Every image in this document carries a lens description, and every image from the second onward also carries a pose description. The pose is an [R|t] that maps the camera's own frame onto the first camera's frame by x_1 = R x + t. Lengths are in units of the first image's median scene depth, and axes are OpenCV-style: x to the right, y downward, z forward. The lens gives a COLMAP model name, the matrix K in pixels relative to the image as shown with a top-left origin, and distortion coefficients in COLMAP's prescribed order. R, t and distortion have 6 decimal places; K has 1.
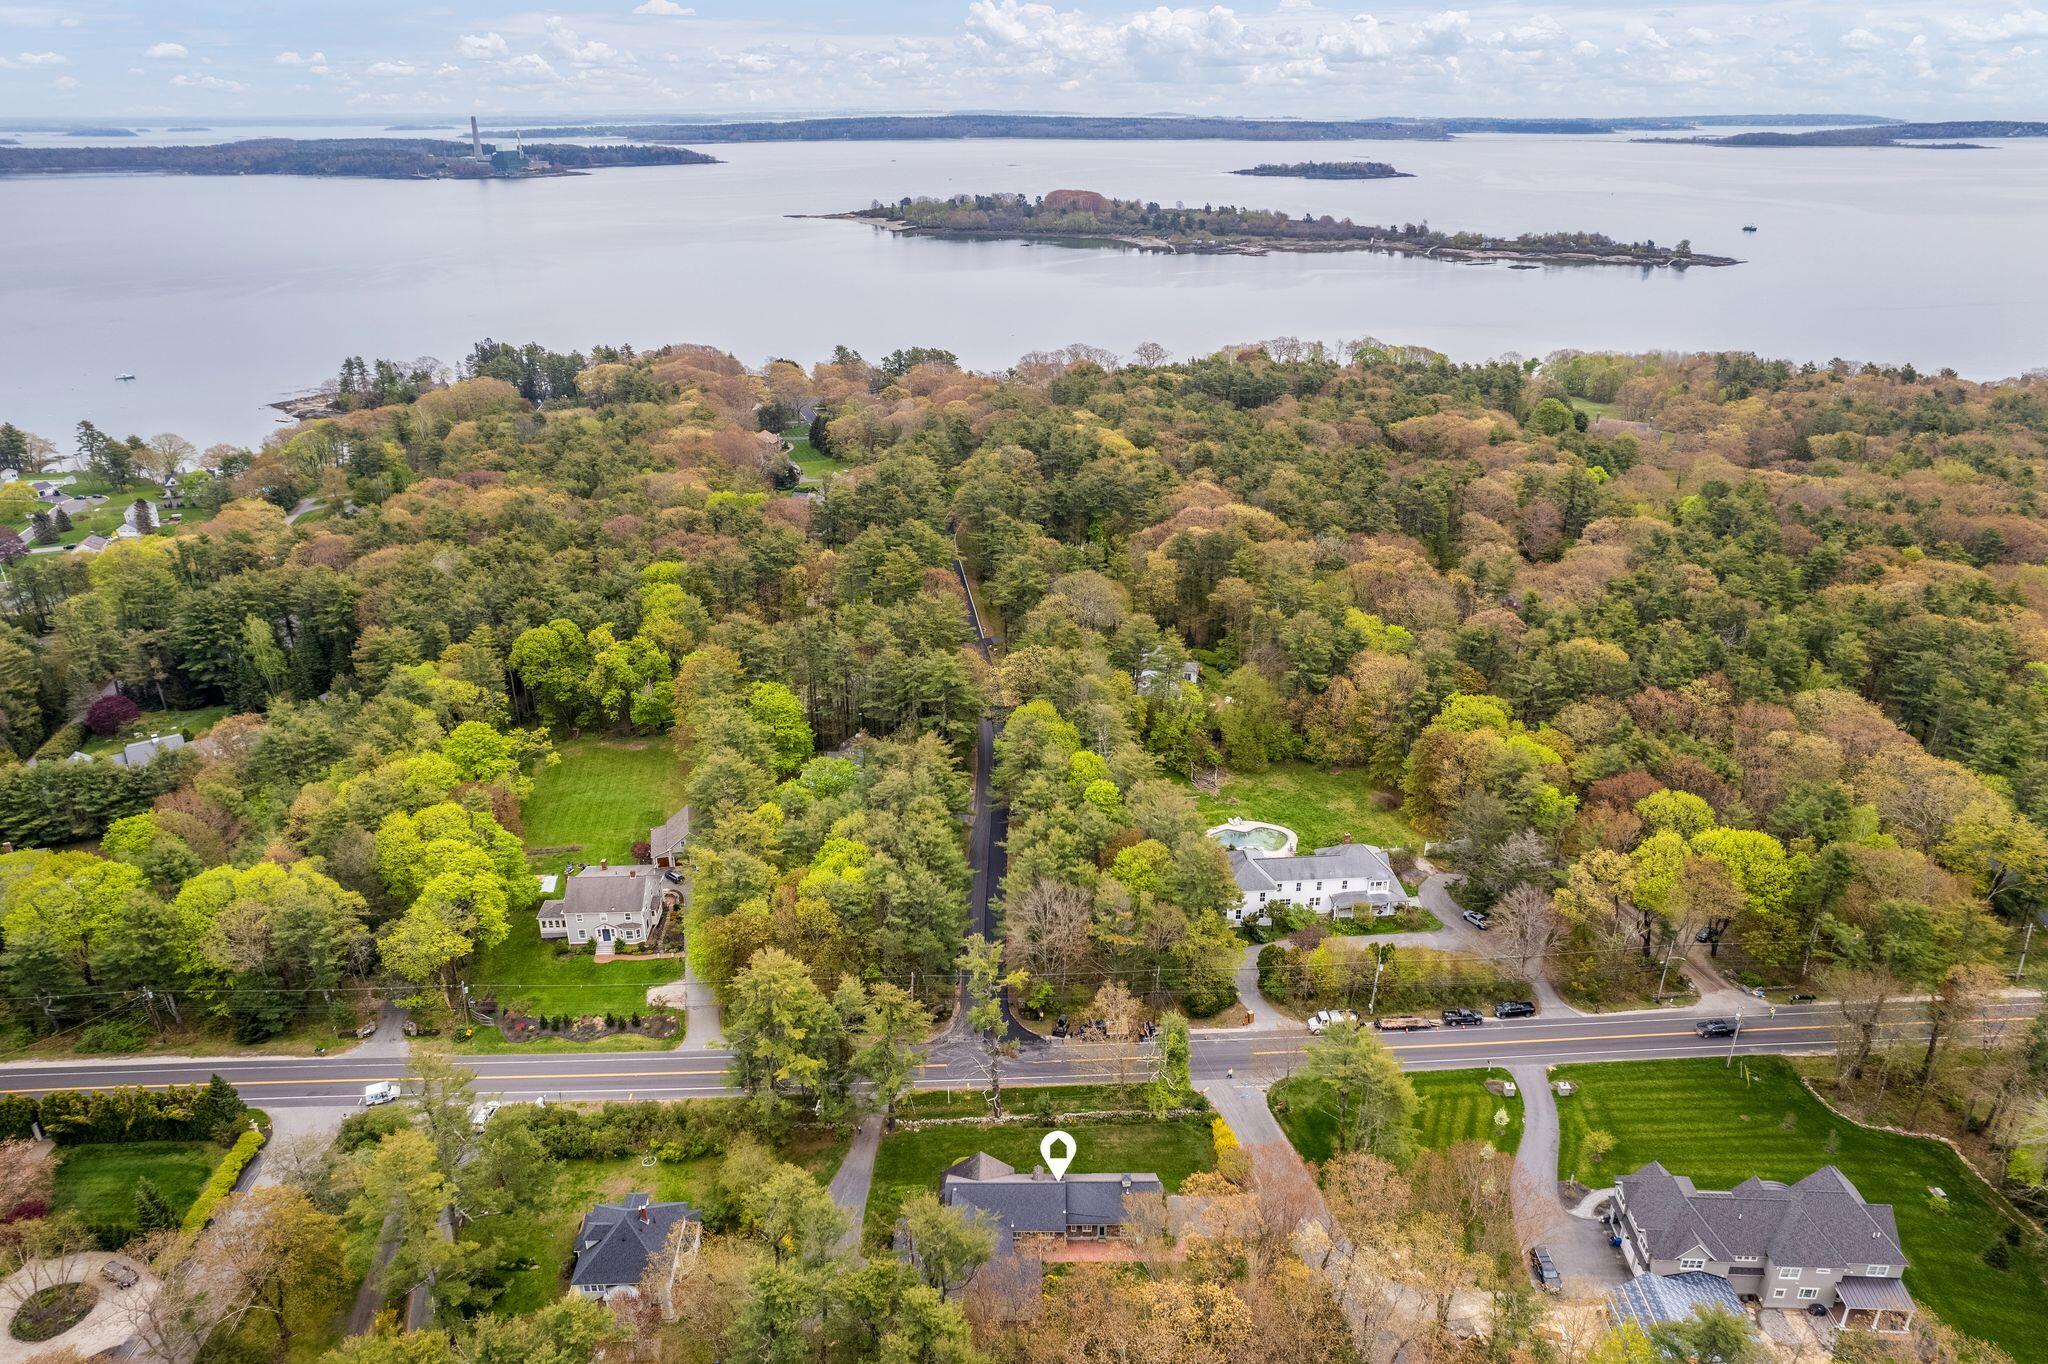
lens RADIAL K [[1367.0, 0, 1016.5], [0, 1367.0, 687.8], [0, 0, 1]] dist [-0.037242, 0.044208]
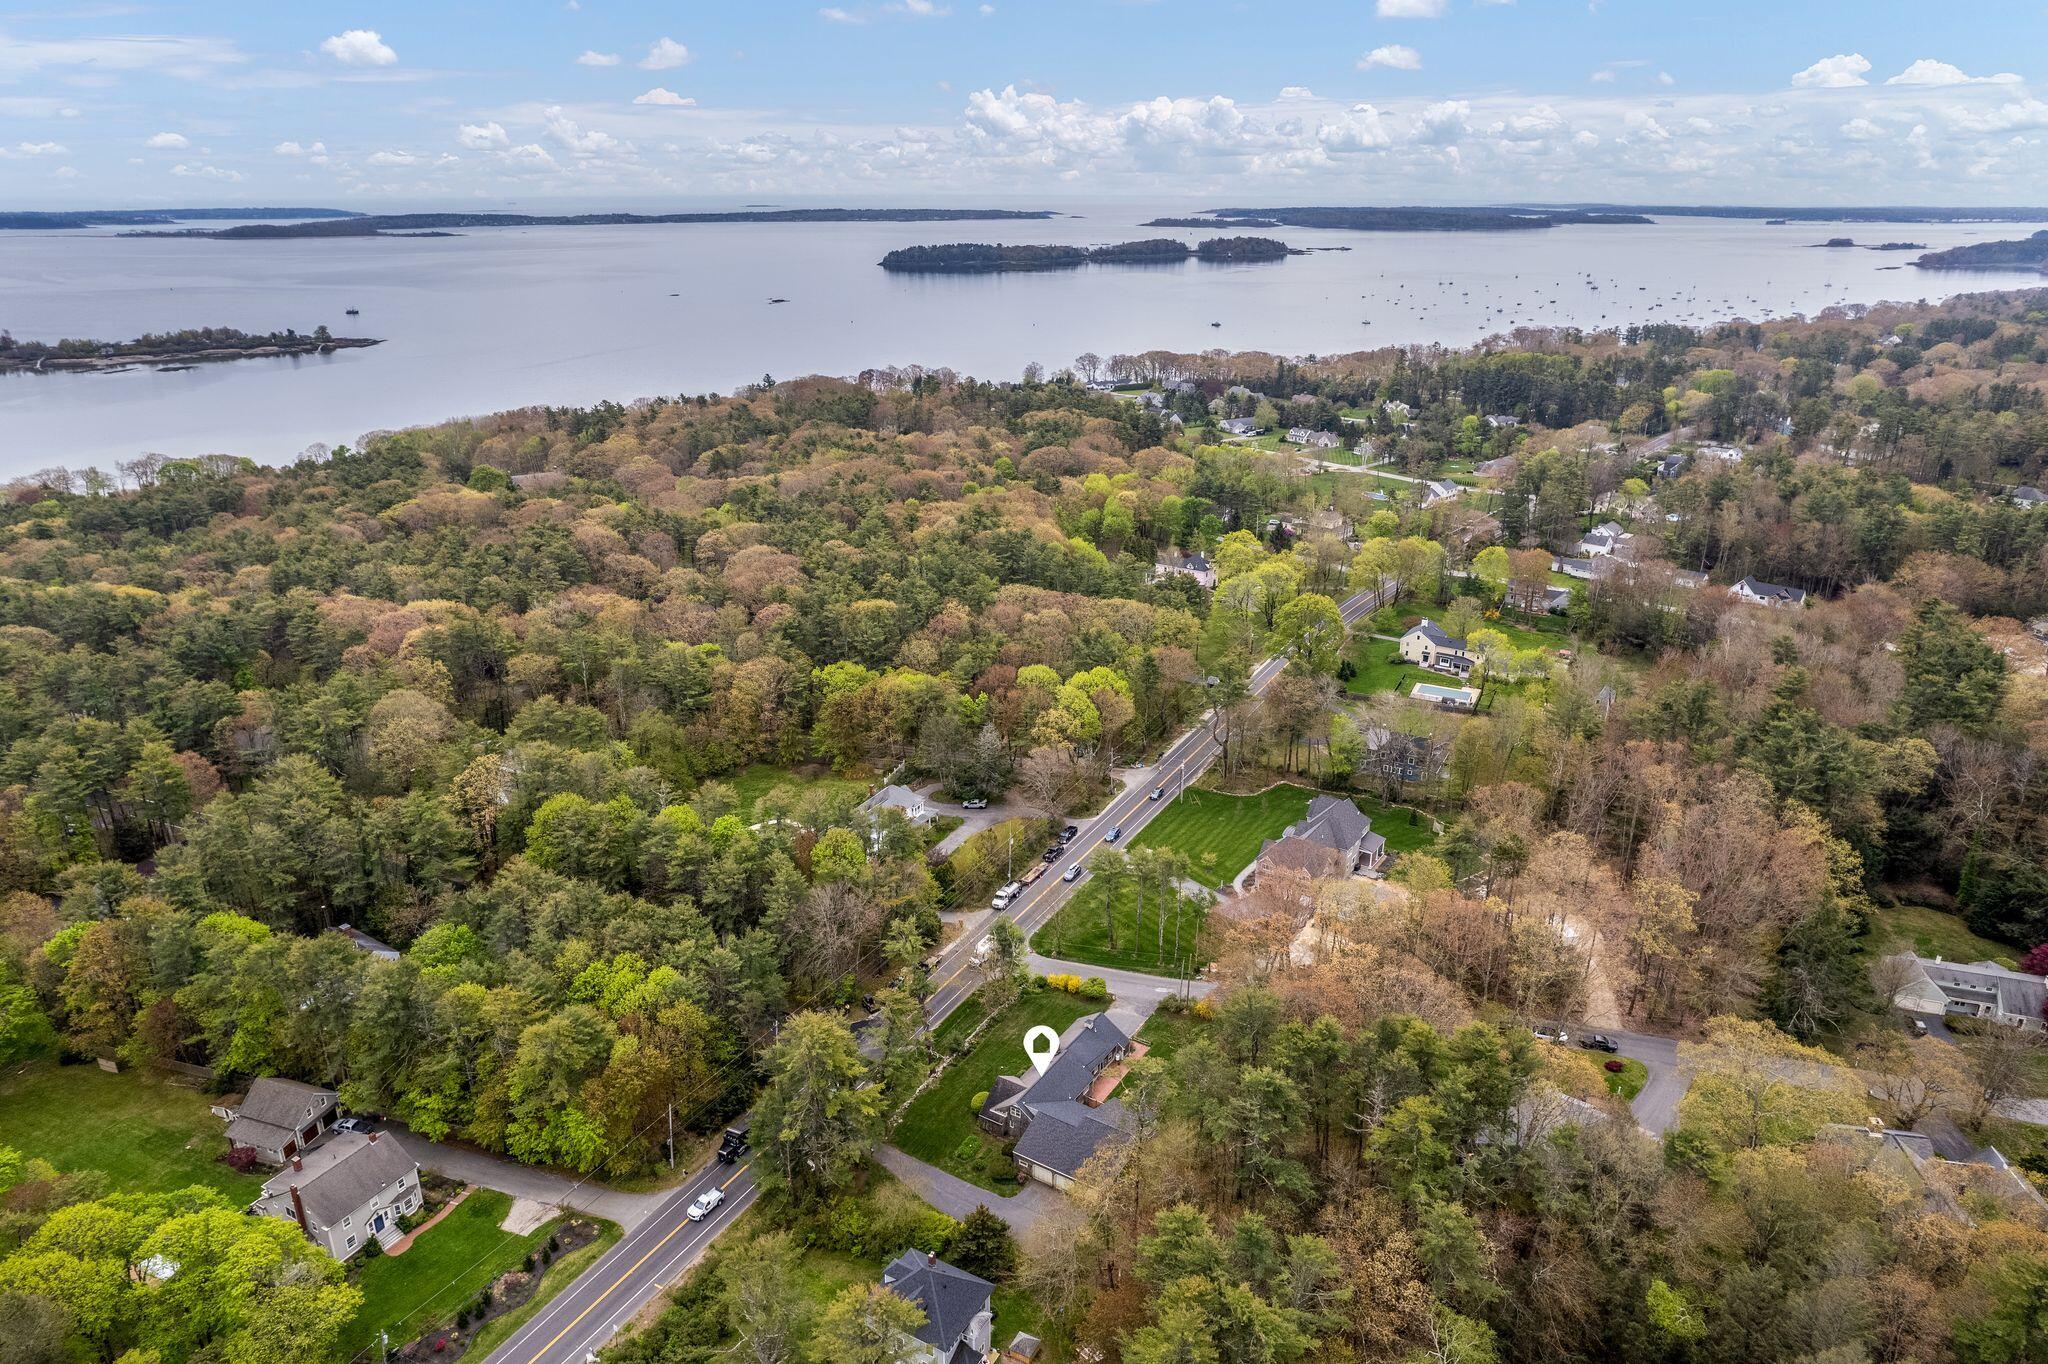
lens RADIAL K [[1367.0, 0, 1024.7], [0, 1367.0, 680.7], [0, 0, 1]] dist [-0.037242, 0.044208]
pose [[0.518250, -0.291346, 0.804074, -0.136932], [0.342863, 0.932102, 0.116749, -0.016002], [-0.783493, 0.215182, 0.582954, 0.037984]]
